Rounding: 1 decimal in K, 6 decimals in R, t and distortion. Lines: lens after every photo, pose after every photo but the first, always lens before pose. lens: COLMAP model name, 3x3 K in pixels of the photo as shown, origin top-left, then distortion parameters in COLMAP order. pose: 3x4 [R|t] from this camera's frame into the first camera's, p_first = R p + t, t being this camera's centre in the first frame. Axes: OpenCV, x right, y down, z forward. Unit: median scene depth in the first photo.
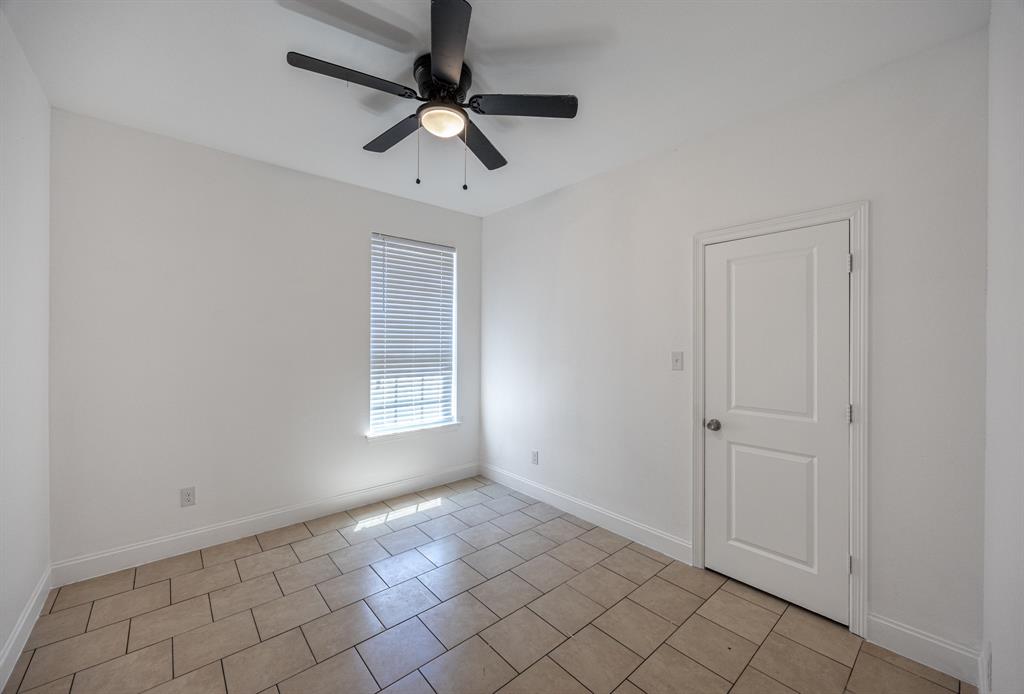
lens RADIAL K [[395.7, 0, 516.9], [0, 395.7, 345.5], [0, 0, 1]] dist [-0.000808, -0.000008]
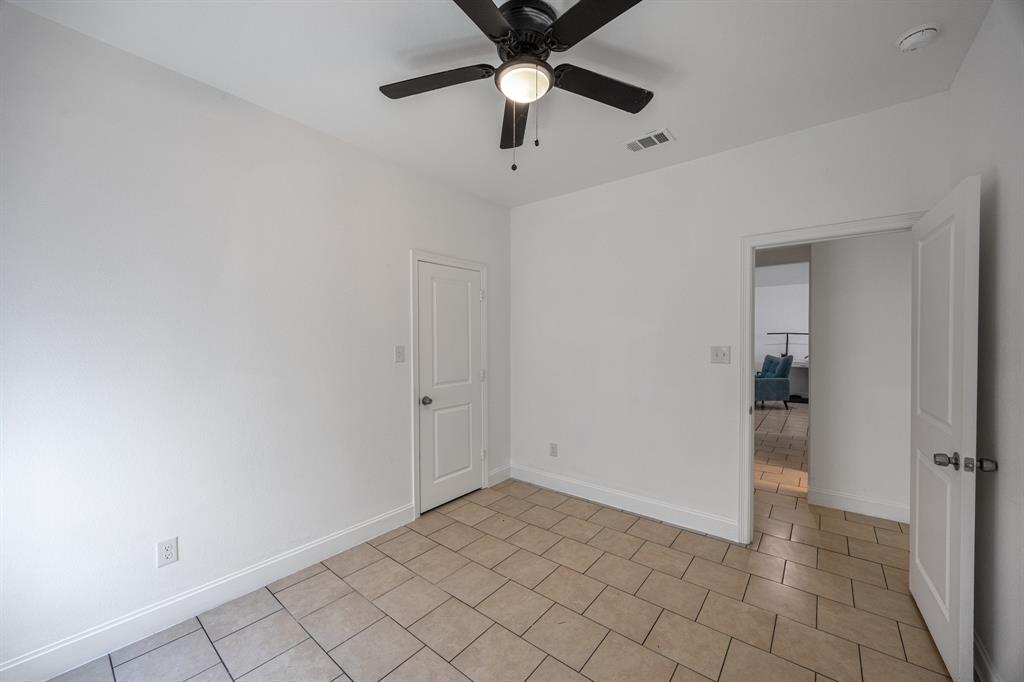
lens RADIAL K [[391.1, 0, 518.6], [0, 391.1, 339.9], [0, 0, 1]] dist [-0.008047, 0.000271]
pose [[-0.184581, -0.012309, 0.982740, -0.846552], [-0.002156, 0.999924, 0.012119, -0.016255], [-0.982815, 0.000118, -0.184594, 0.963613]]
